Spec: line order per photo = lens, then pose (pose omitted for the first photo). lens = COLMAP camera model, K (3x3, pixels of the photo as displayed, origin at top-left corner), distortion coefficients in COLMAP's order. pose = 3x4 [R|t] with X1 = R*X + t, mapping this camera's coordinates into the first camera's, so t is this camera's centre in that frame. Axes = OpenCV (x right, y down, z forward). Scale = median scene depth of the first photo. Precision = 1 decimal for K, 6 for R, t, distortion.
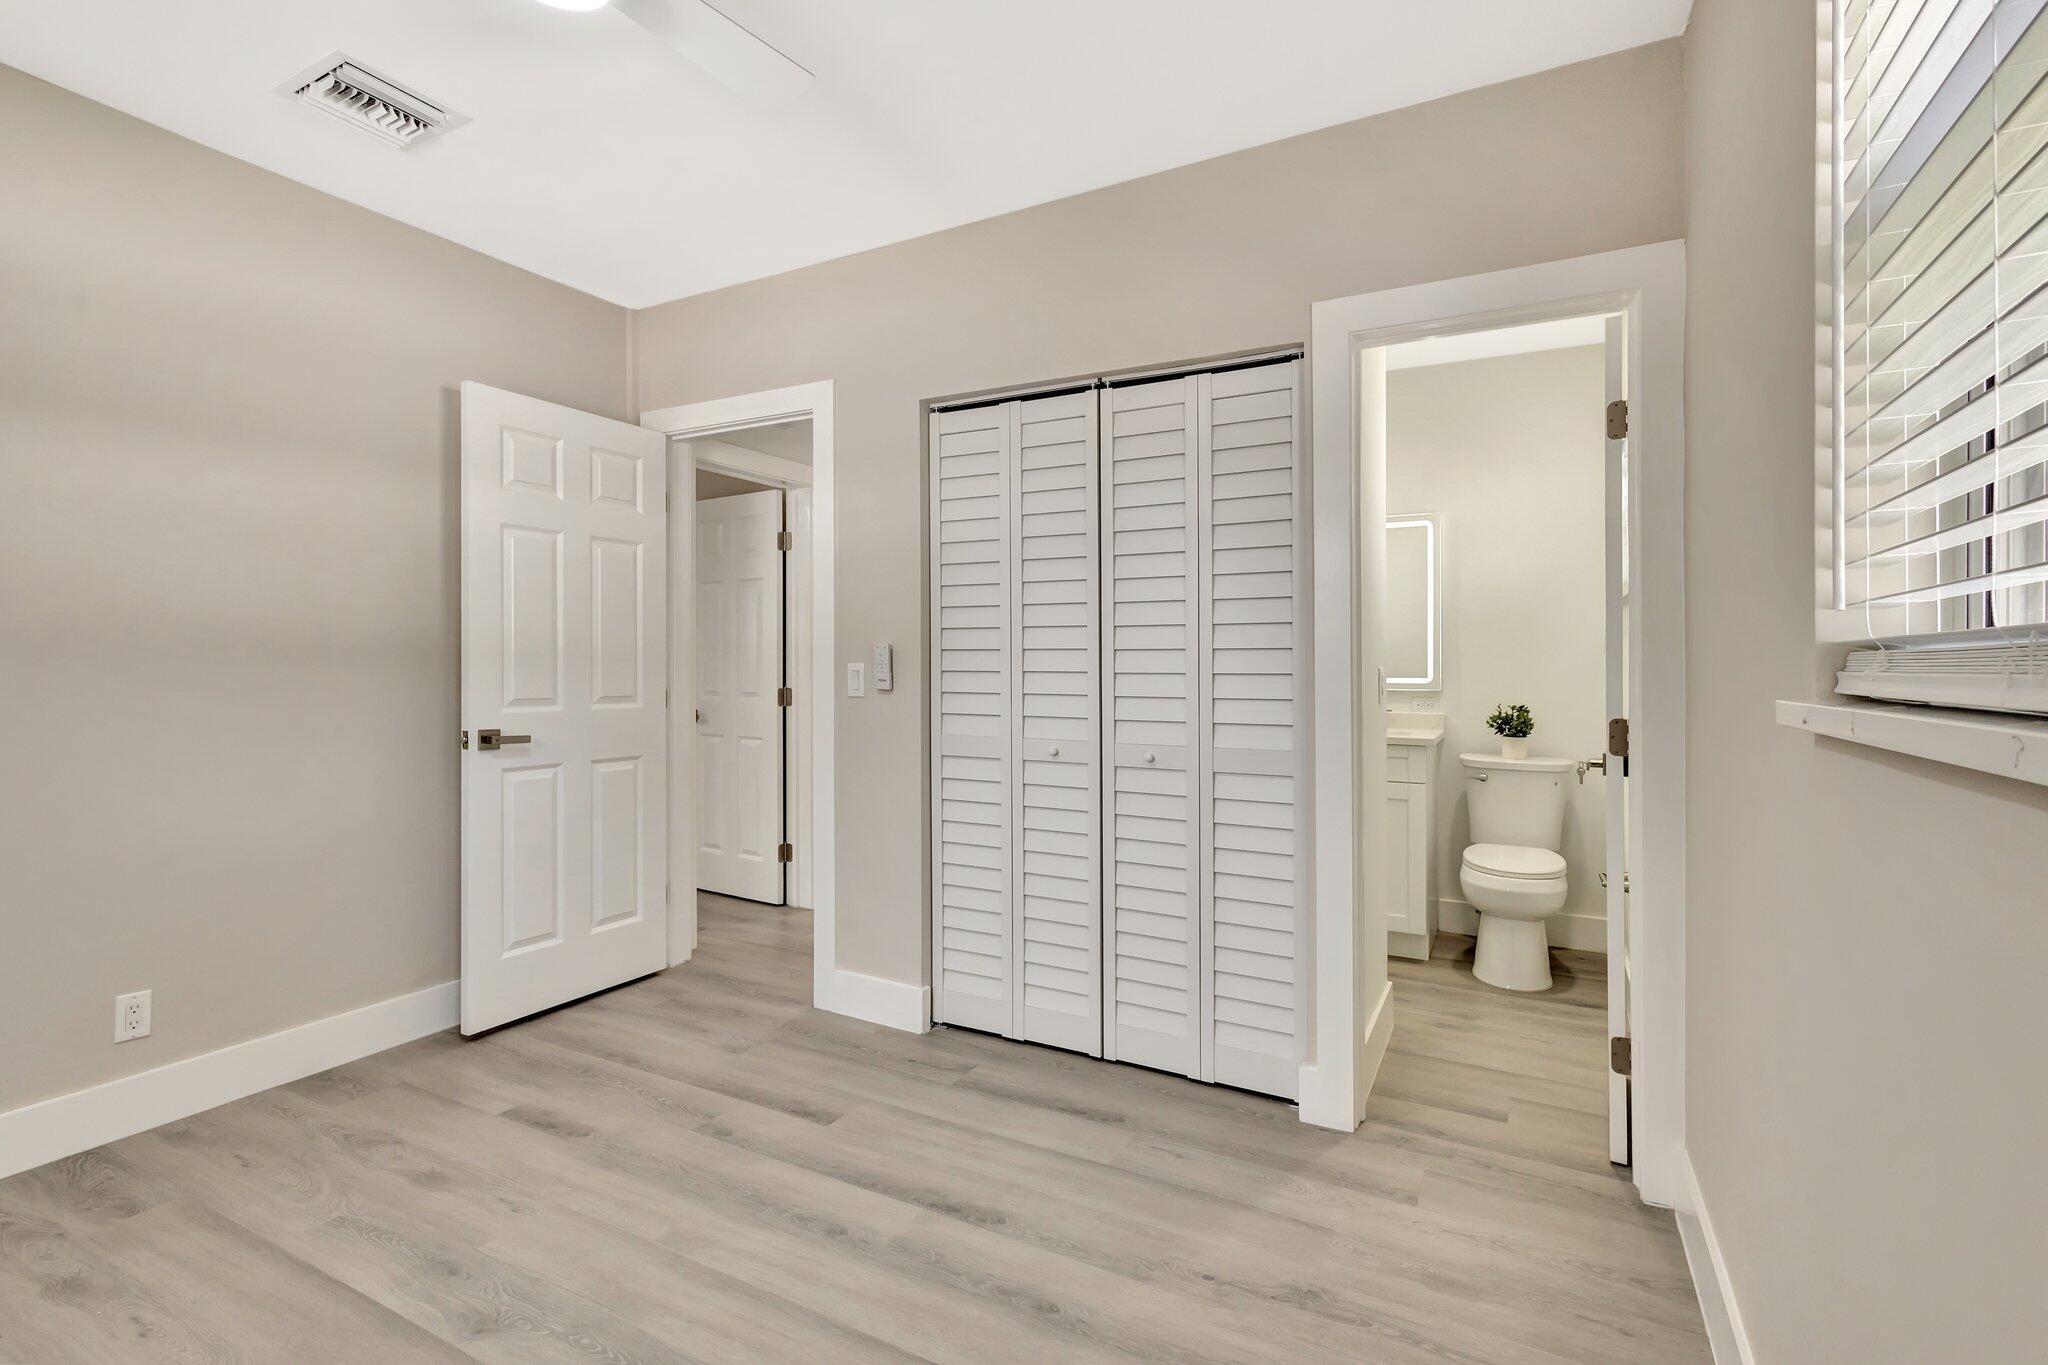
lens RADIAL K [[955.0, 0, 1017.3], [0, 955.0, 673.2], [0, 0, 1]] dist [0.008404, -0.001799]
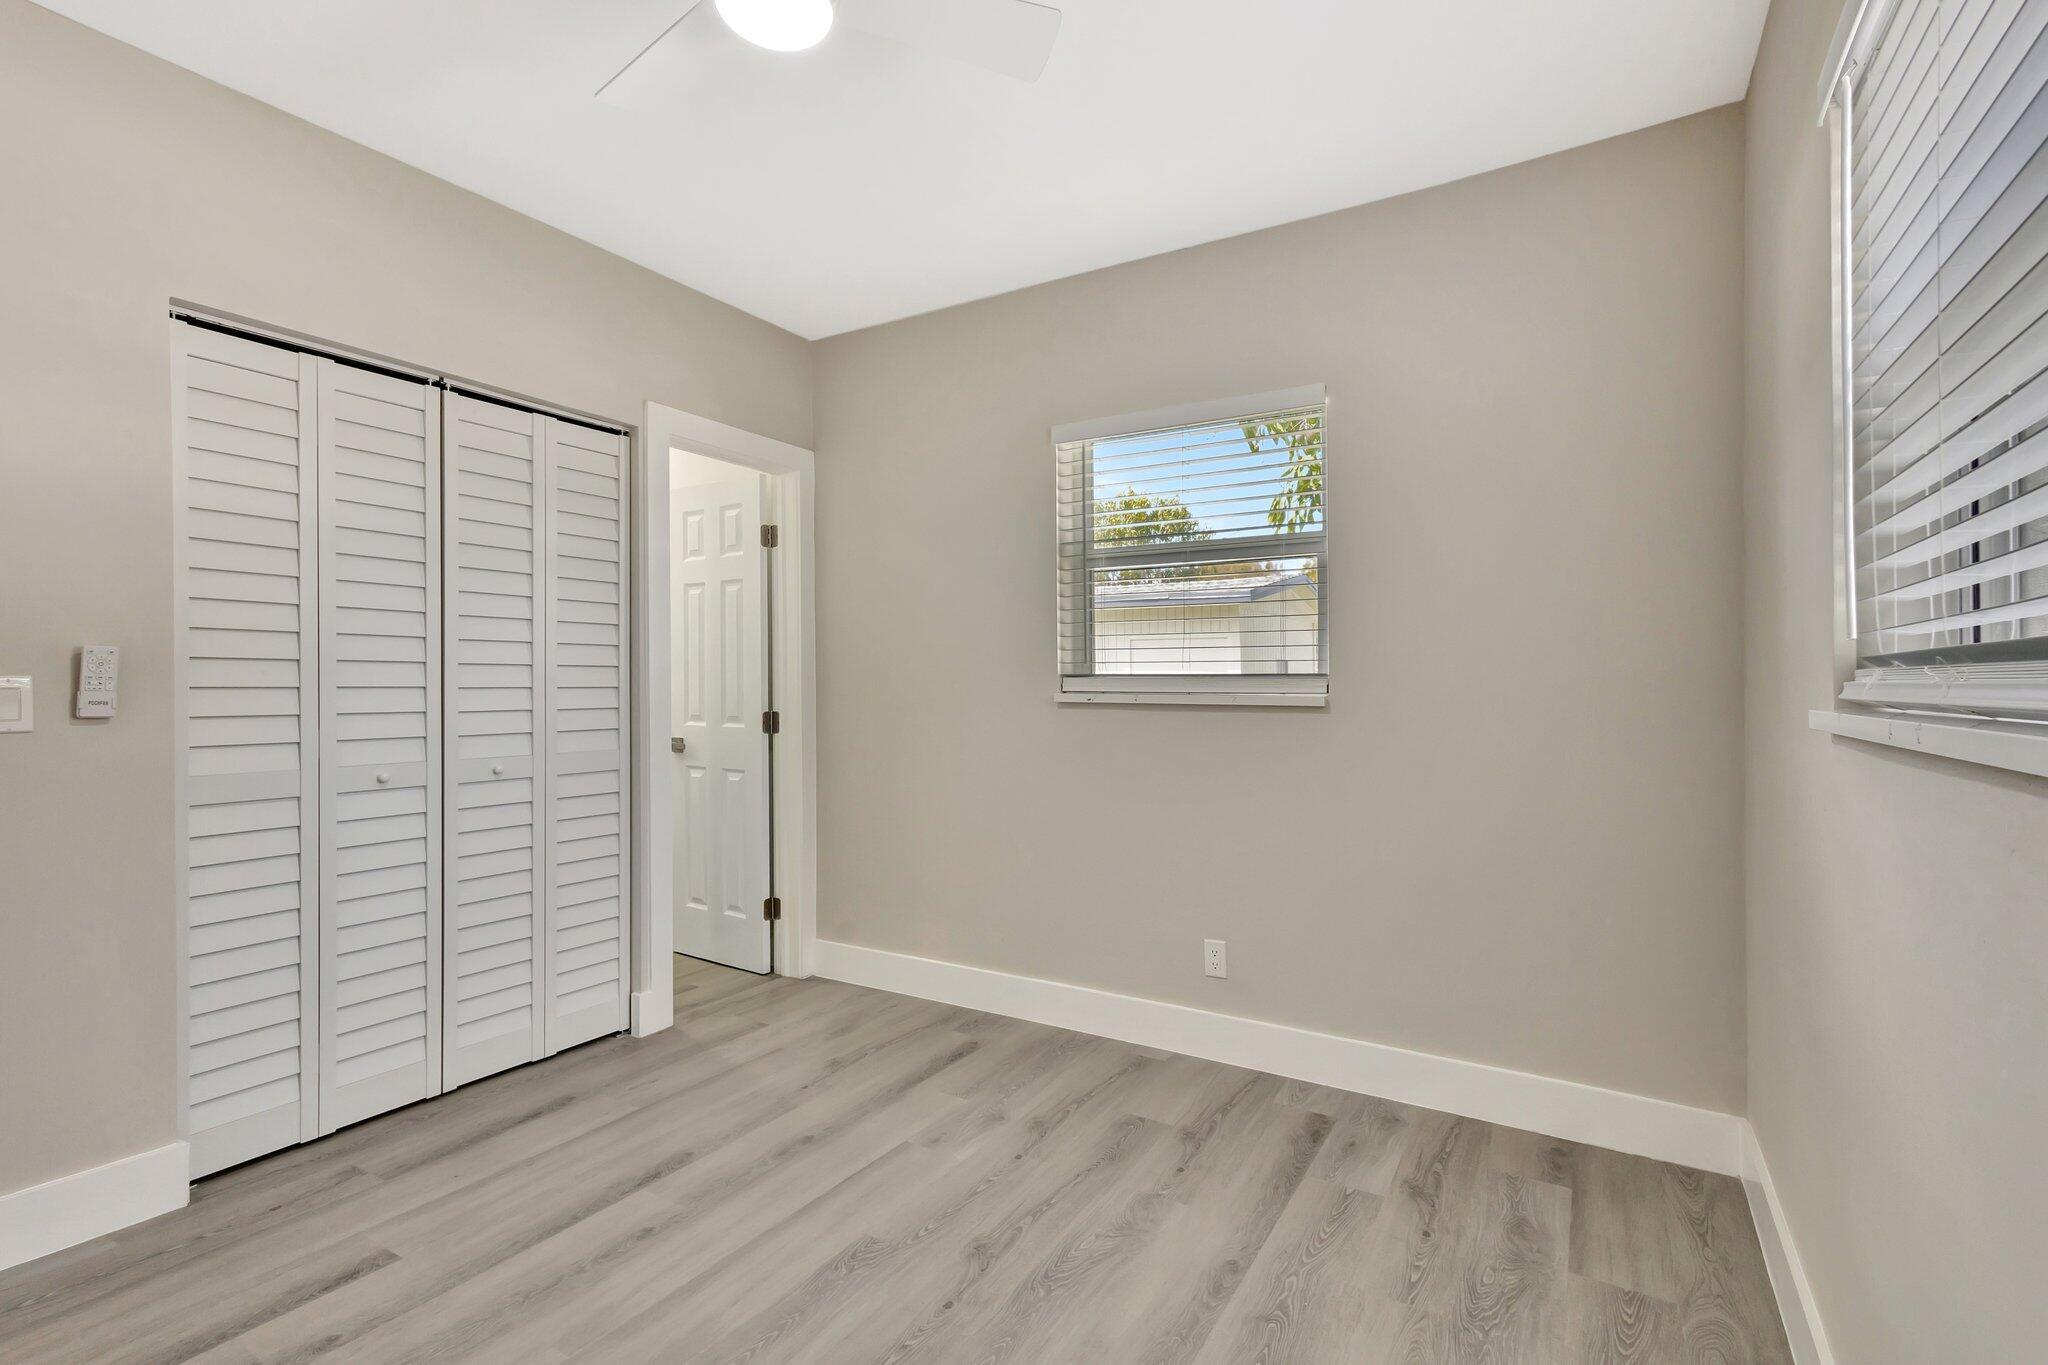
lens RADIAL K [[955.0, 0, 1017.3], [0, 955.0, 673.2], [0, 0, 1]] dist [0.008404, -0.001799]
pose [[0.045138, 0.005778, 0.998964, -0.997765], [0.003355, 0.999977, -0.005936, -0.008309], [-0.998975, 0.003620, 0.045118, 0.459259]]
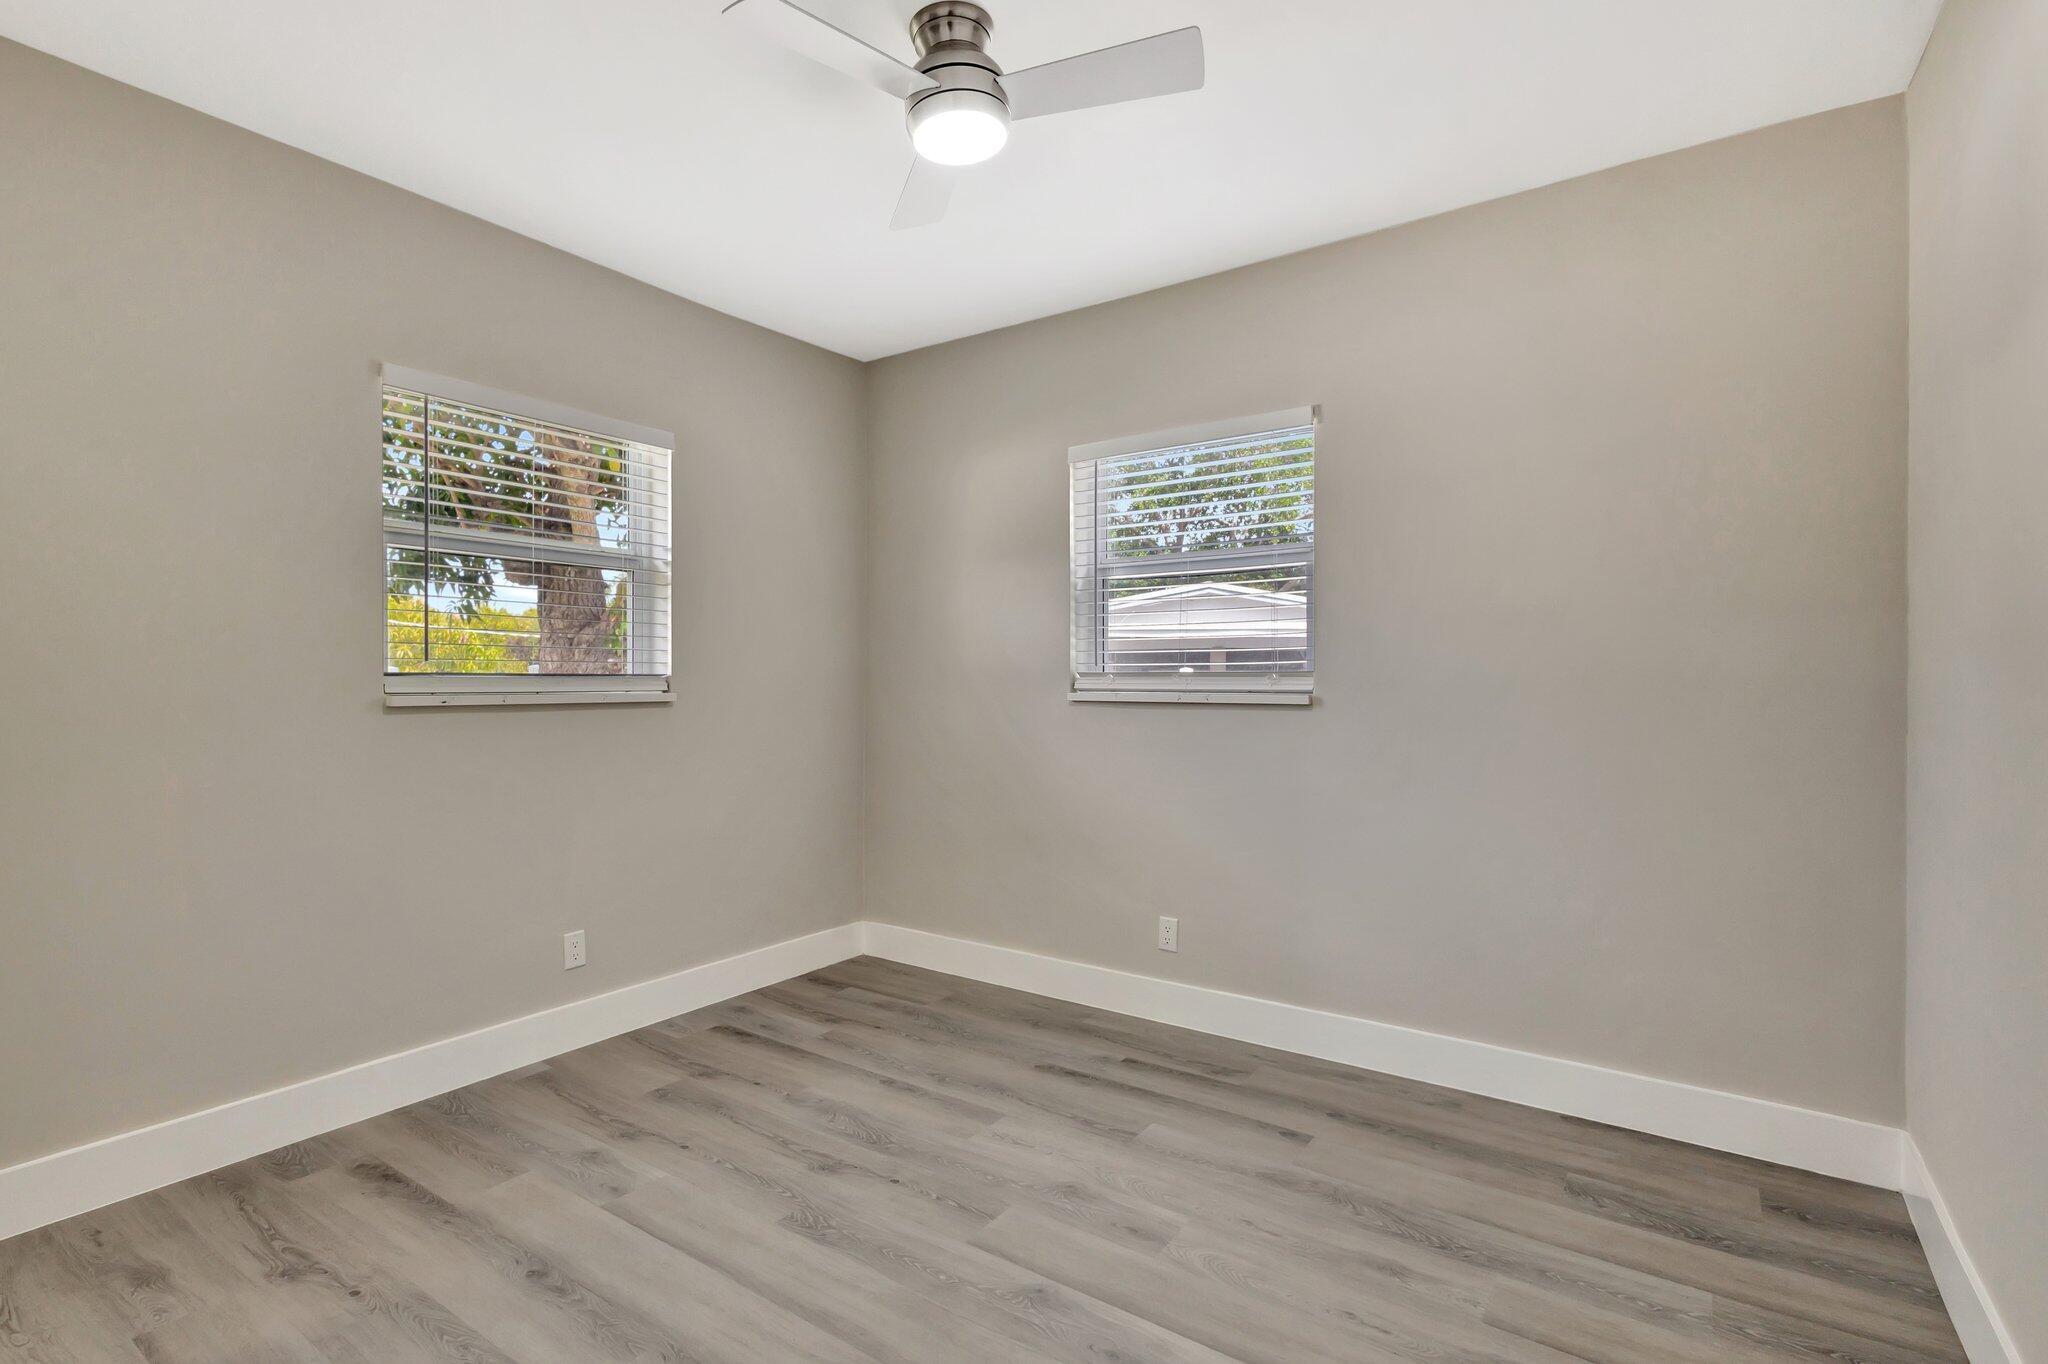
lens RADIAL K [[955.0, 0, 1017.3], [0, 955.0, 672.7], [0, 0, 1]] dist [0.008404, -0.001799]
pose [[-0.994602, -0.009949, 0.103289, -0.453558], [-0.010142, 0.999948, -0.001338, -0.019956], [-0.103270, -0.002378, -0.994651, 1.488213]]
